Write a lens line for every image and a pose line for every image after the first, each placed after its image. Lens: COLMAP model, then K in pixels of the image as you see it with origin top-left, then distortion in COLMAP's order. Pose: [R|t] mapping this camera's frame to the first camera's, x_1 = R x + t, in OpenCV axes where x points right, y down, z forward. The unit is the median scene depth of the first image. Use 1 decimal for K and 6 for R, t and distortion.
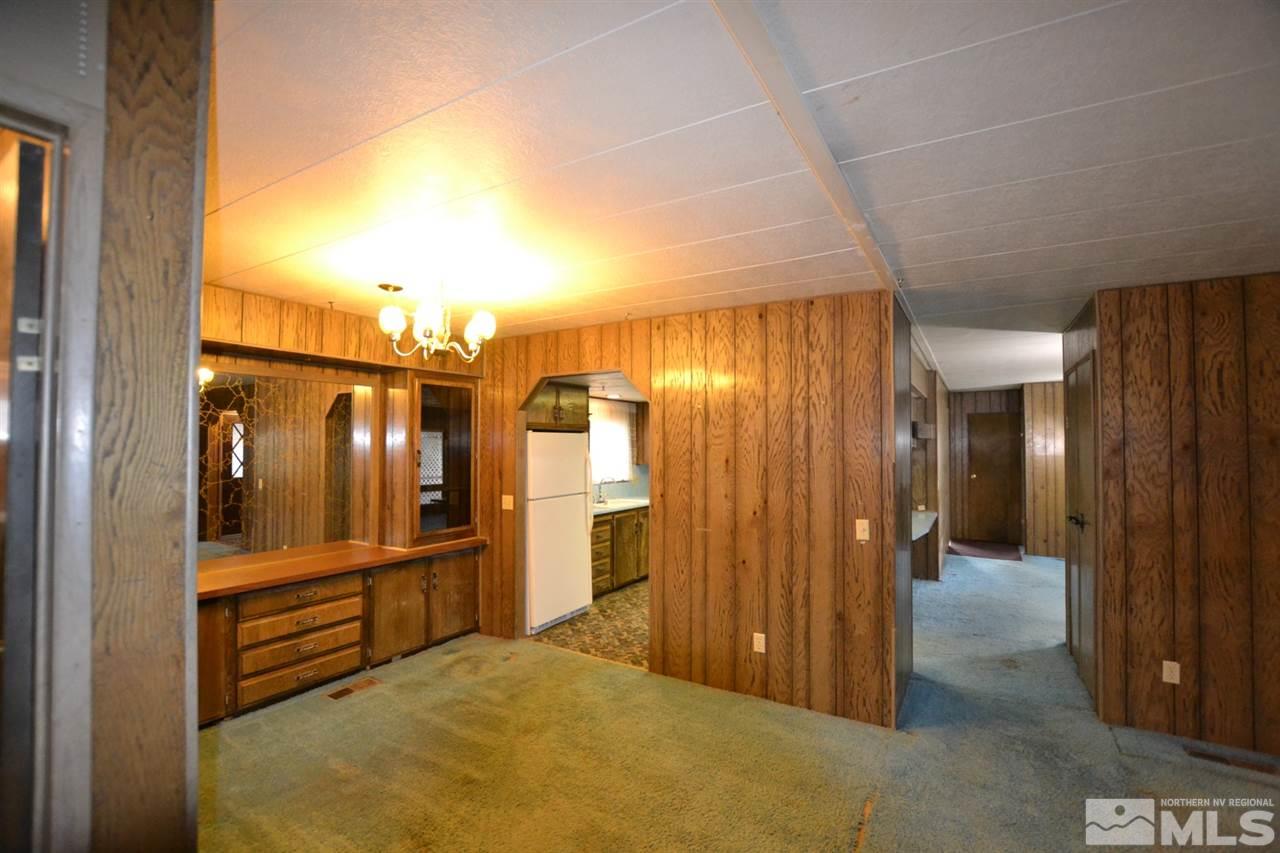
lens RADIAL K [[571.6, 0, 640.0], [0, 571.6, 426.5], [0, 0, 1]] dist [-0.029127, 0.000821]
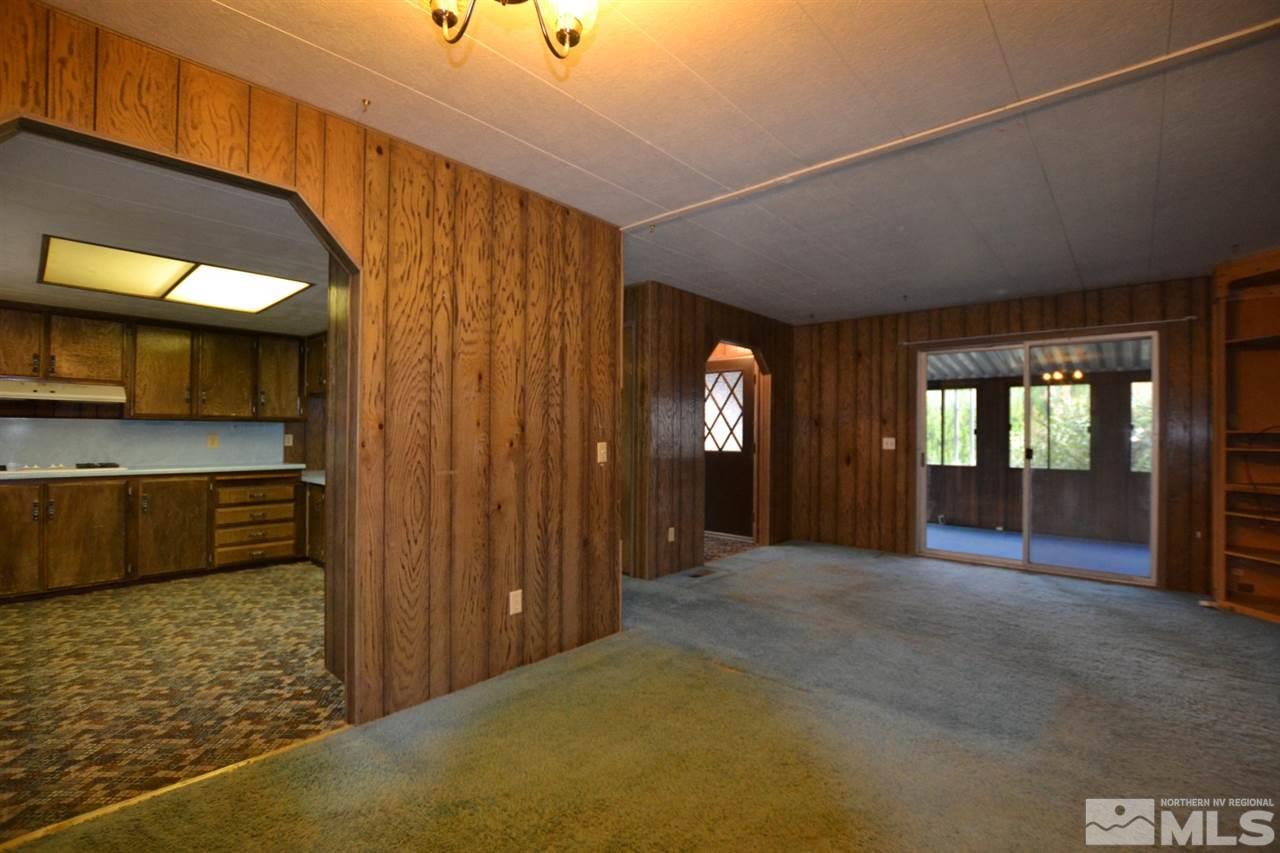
lens RADIAL K [[571.6, 0, 640.0], [0, 571.6, 426.5], [0, 0, 1]] dist [-0.029127, 0.000821]
pose [[0.183706, 0.011694, 0.982912, -0.550766], [-0.035221, 0.999365, -0.005307, 0.124065], [-0.982350, -0.033644, 0.184002, 0.668112]]
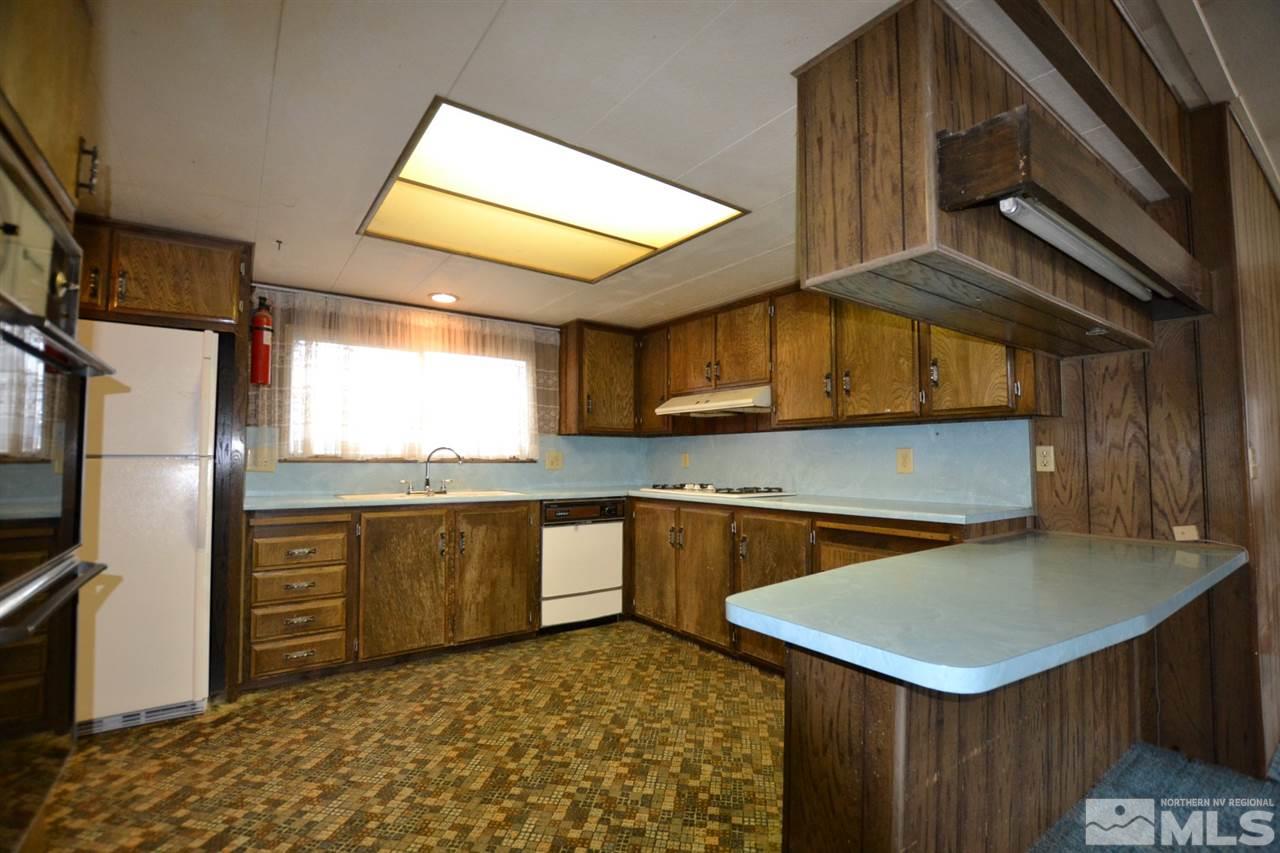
lens RADIAL K [[571.6, 0, 640.0], [0, 571.6, 426.5], [0, 0, 1]] dist [-0.029127, 0.000821]
pose [[0.916584, -0.023065, -0.399176, 0.622675], [0.011112, 0.999419, -0.032233, 0.164788], [0.399687, 0.025108, 0.916308, 1.079398]]
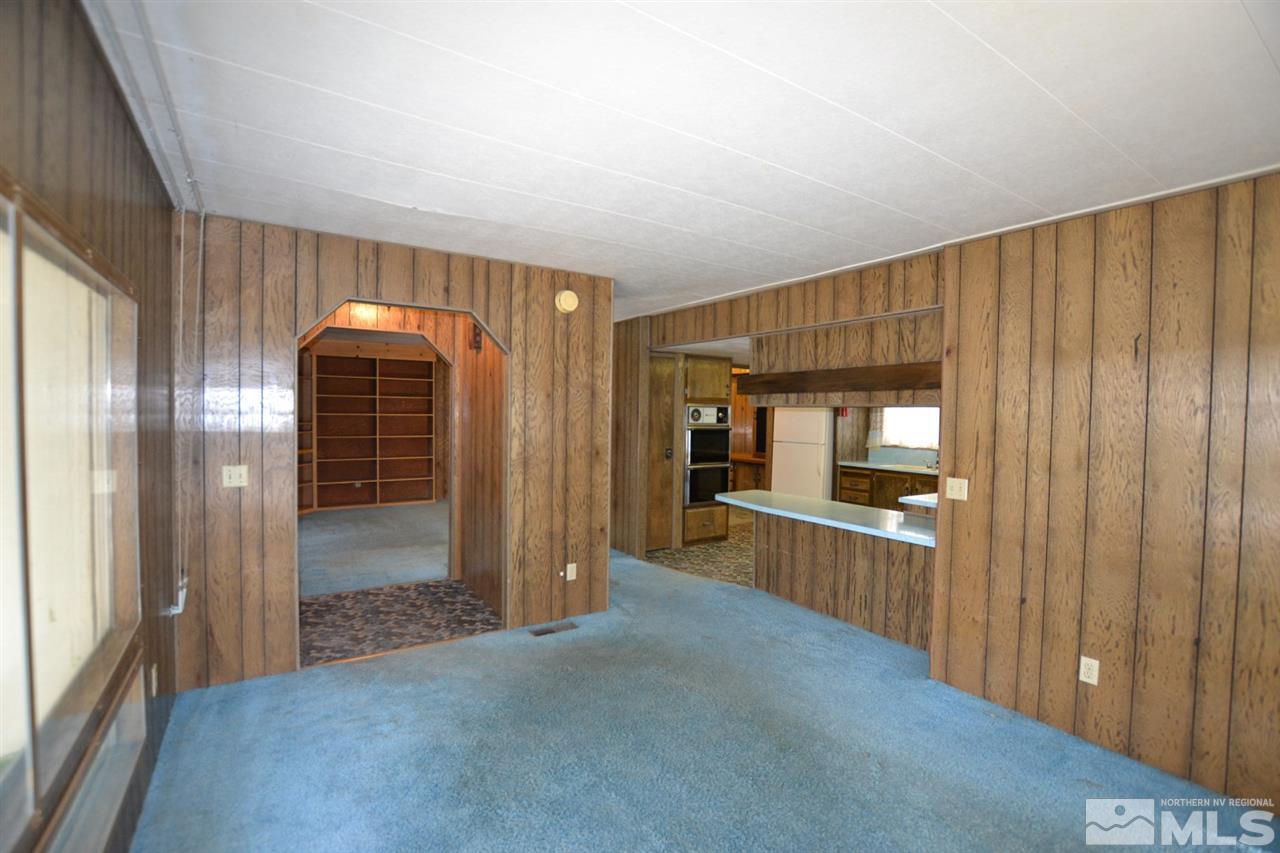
lens RADIAL K [[571.6, 0, 640.0], [0, 571.6, 426.5], [0, 0, 1]] dist [-0.029127, 0.000821]
pose [[-0.438309, 0.015435, -0.898692, 1.930974], [0.010881, 0.999870, 0.011866, 0.080183], [0.898759, -0.004578, -0.438420, 1.798397]]
